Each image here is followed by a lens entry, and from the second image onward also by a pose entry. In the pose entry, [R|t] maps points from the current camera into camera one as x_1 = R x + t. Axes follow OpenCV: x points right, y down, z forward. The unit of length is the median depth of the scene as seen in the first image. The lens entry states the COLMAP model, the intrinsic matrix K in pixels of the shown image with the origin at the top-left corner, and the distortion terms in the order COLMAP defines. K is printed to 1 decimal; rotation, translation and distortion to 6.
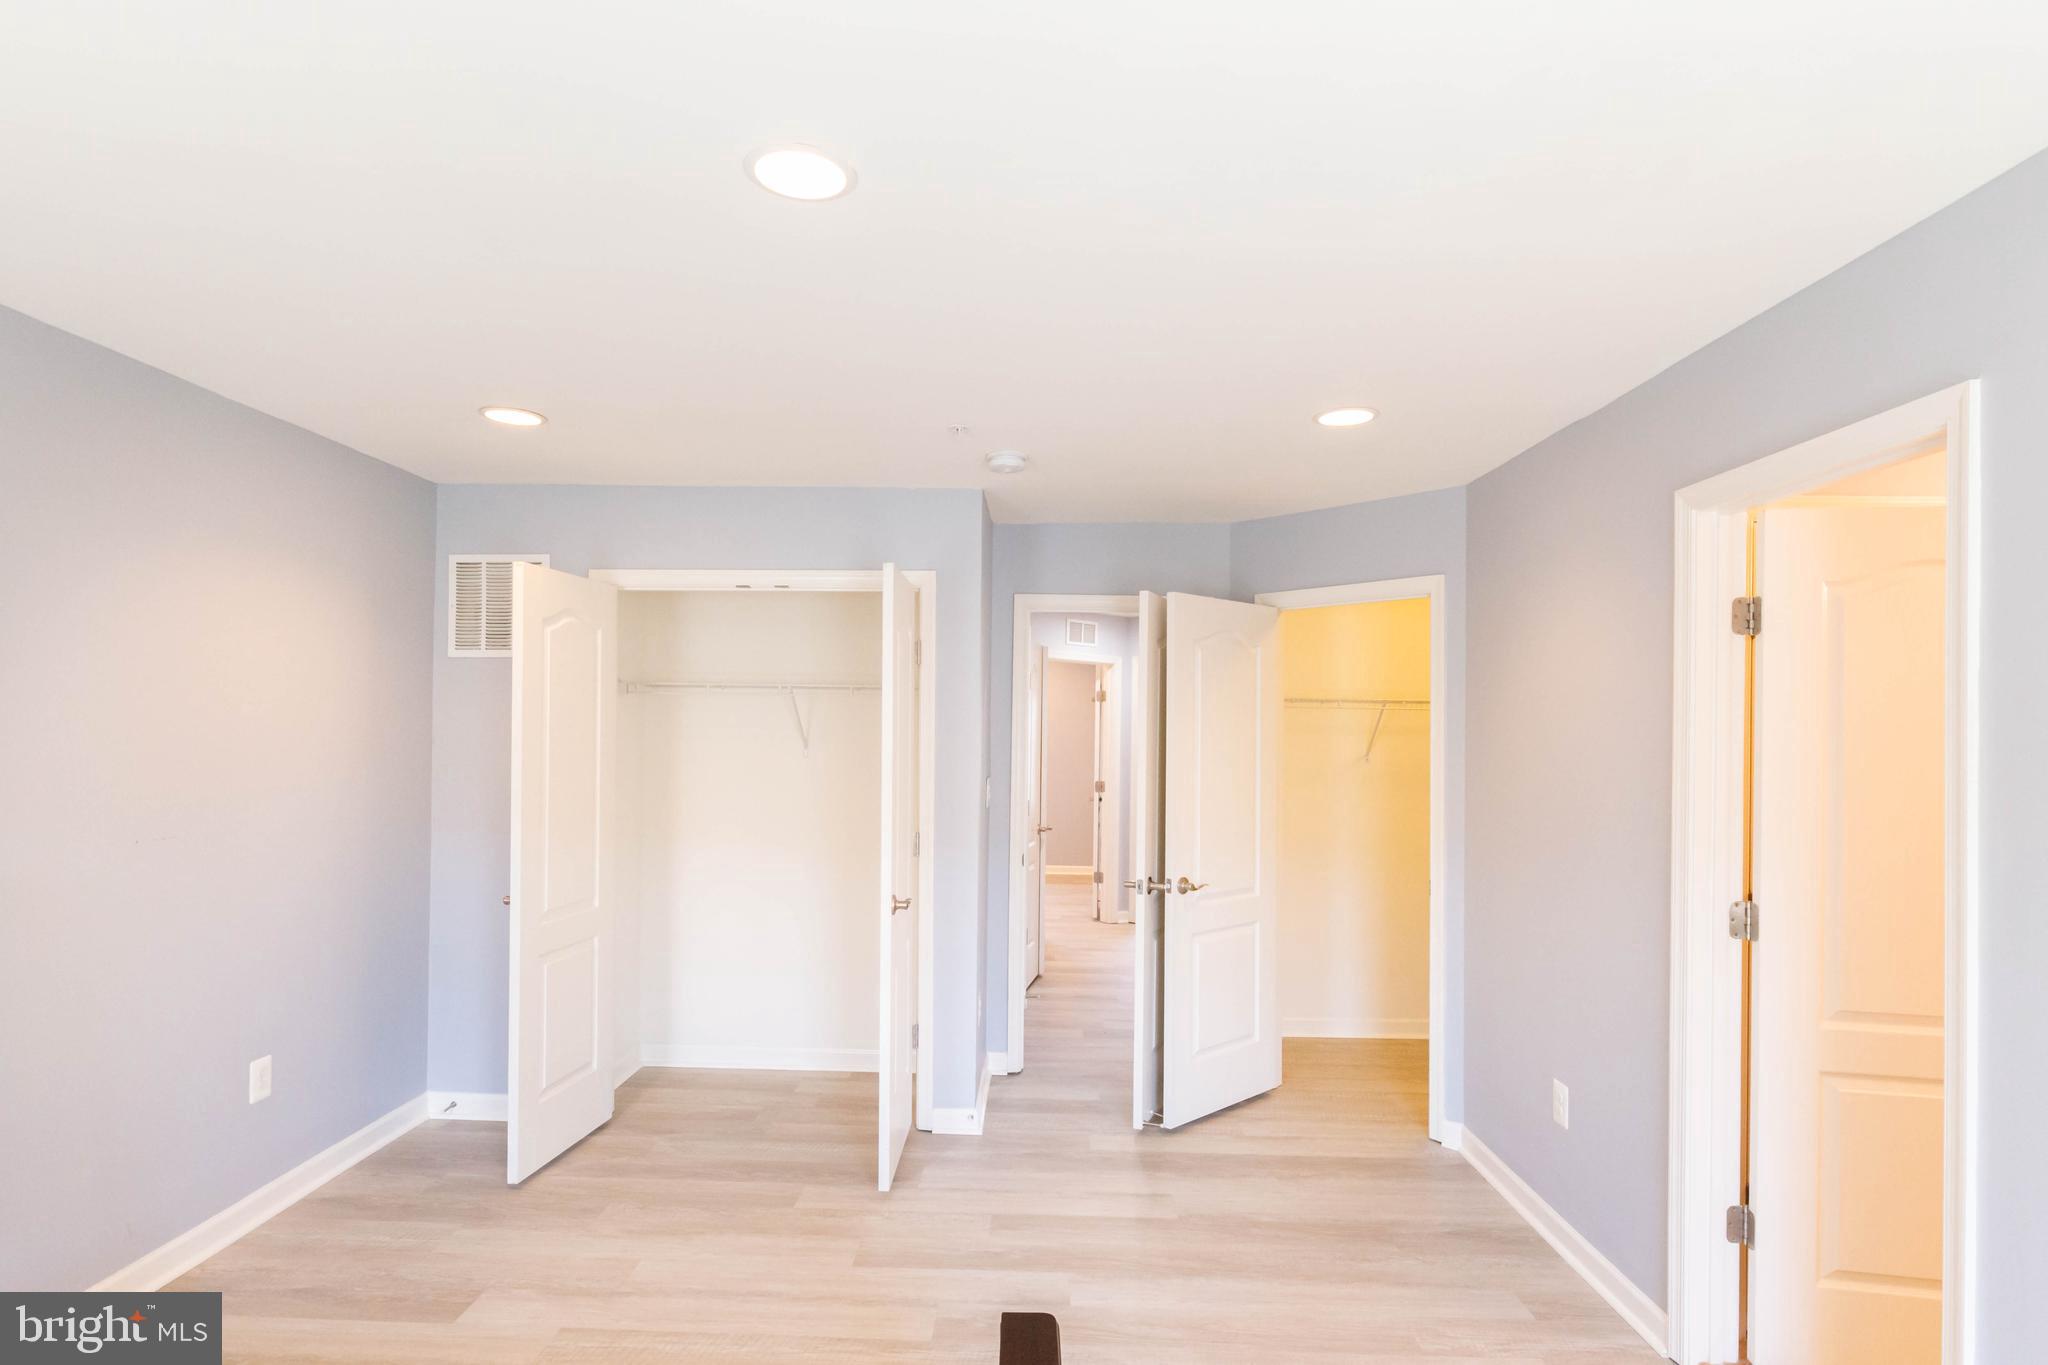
lens RADIAL K [[1062.7, 0, 1019.3], [0, 1062.7, 721.0], [0, 0, 1]] dist [0.008154, -0.002440]
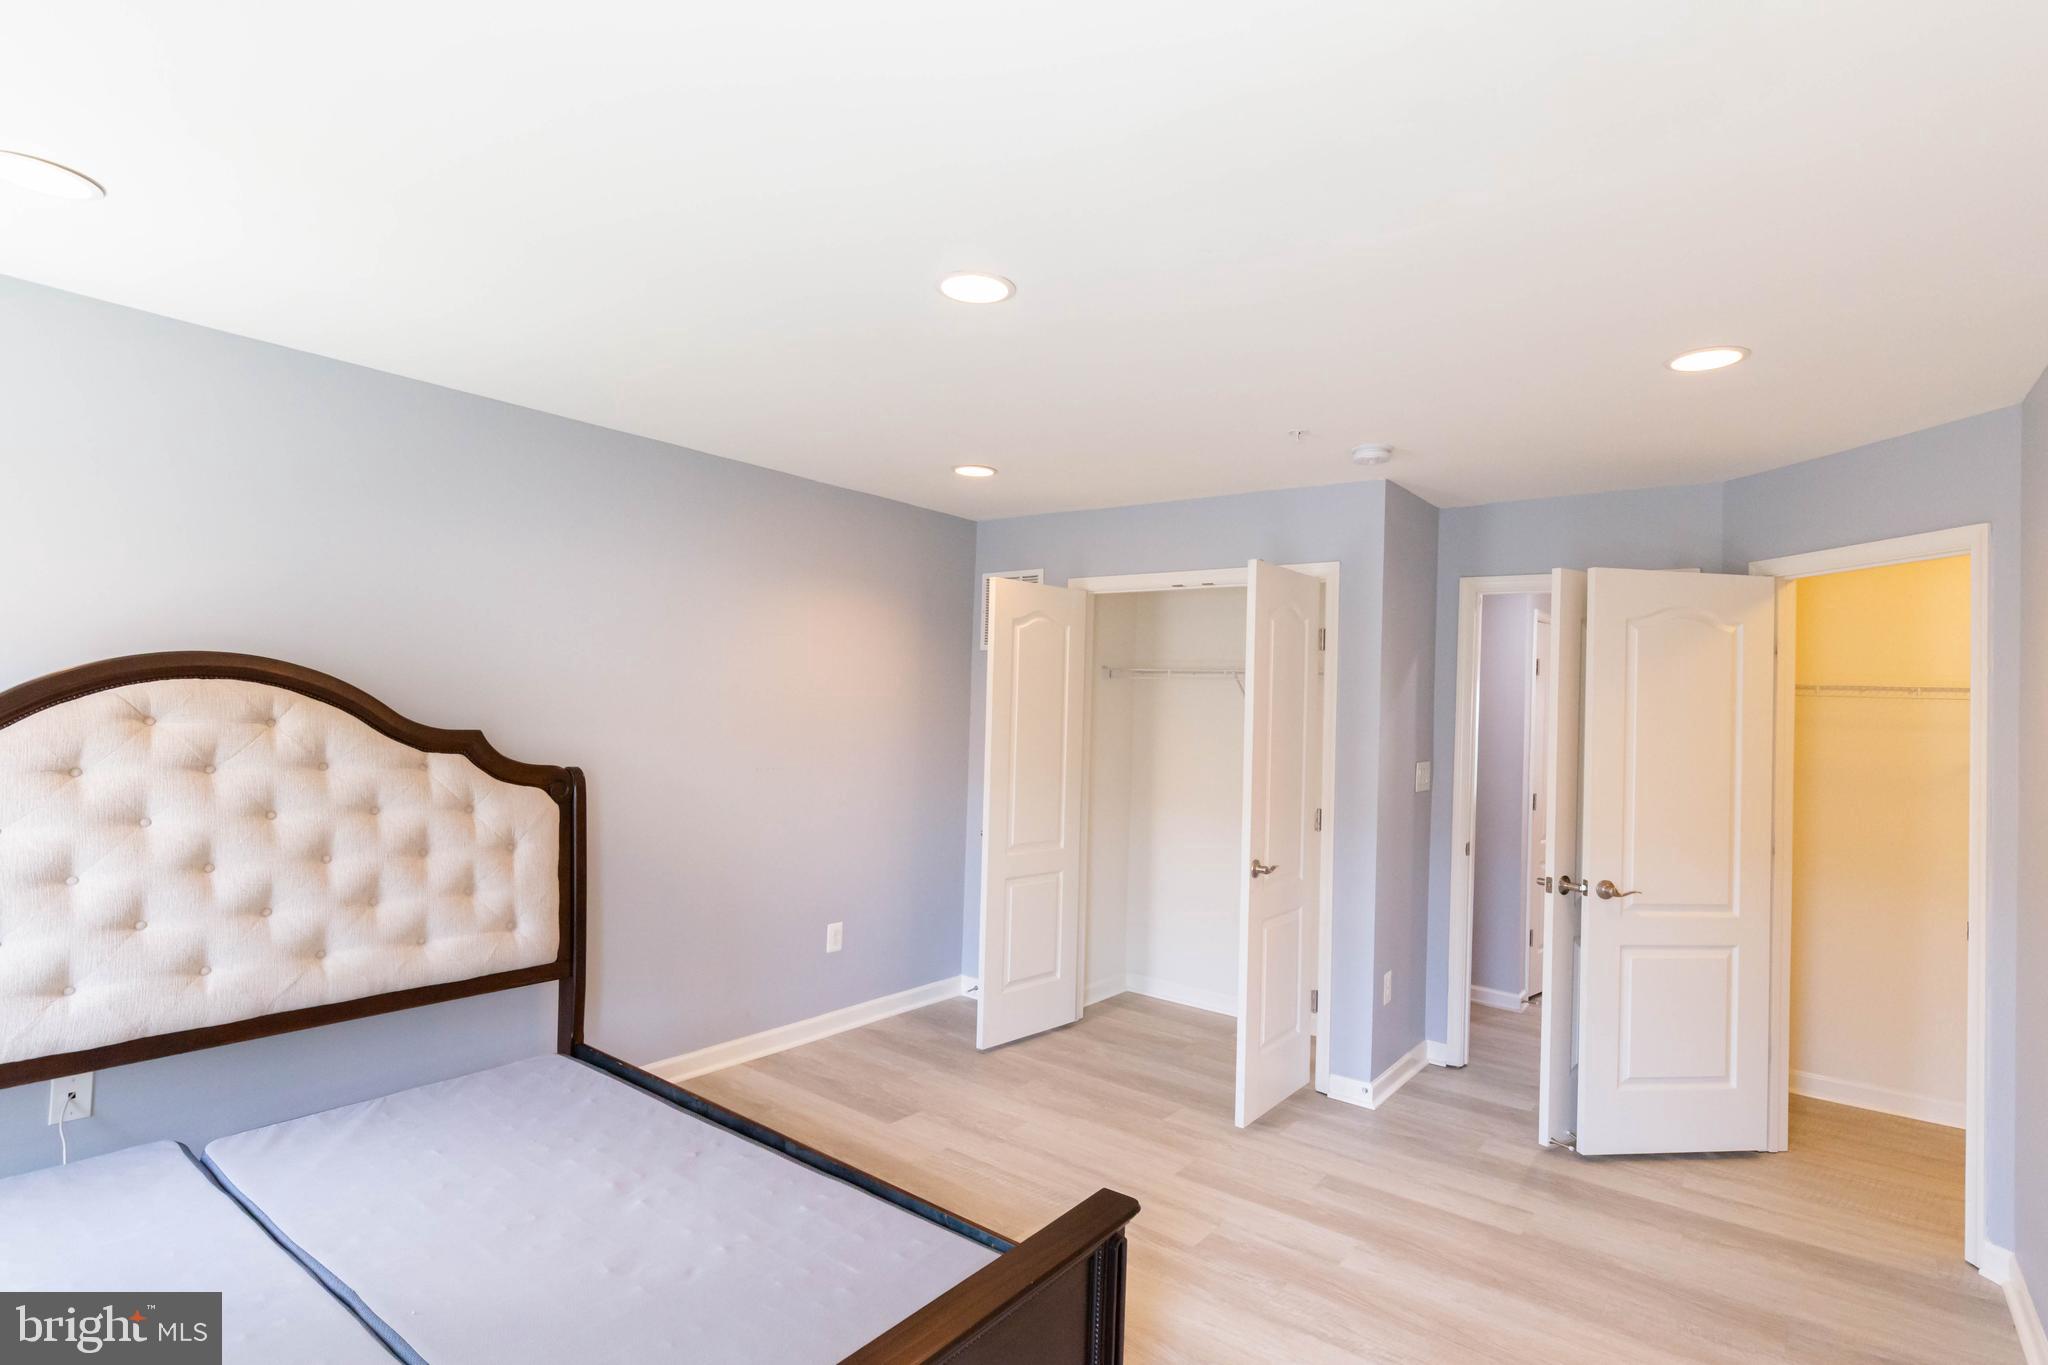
lens RADIAL K [[1018.2, 0, 1027.2], [0, 1018.2, 680.3], [0, 0, 1]] dist [0.008570, -0.003760]
pose [[0.812962, 0.002942, -0.582309, 0.274069], [-0.018722, 0.999602, -0.021087, 0.003960], [0.582016, 0.028045, 0.812694, -0.001537]]
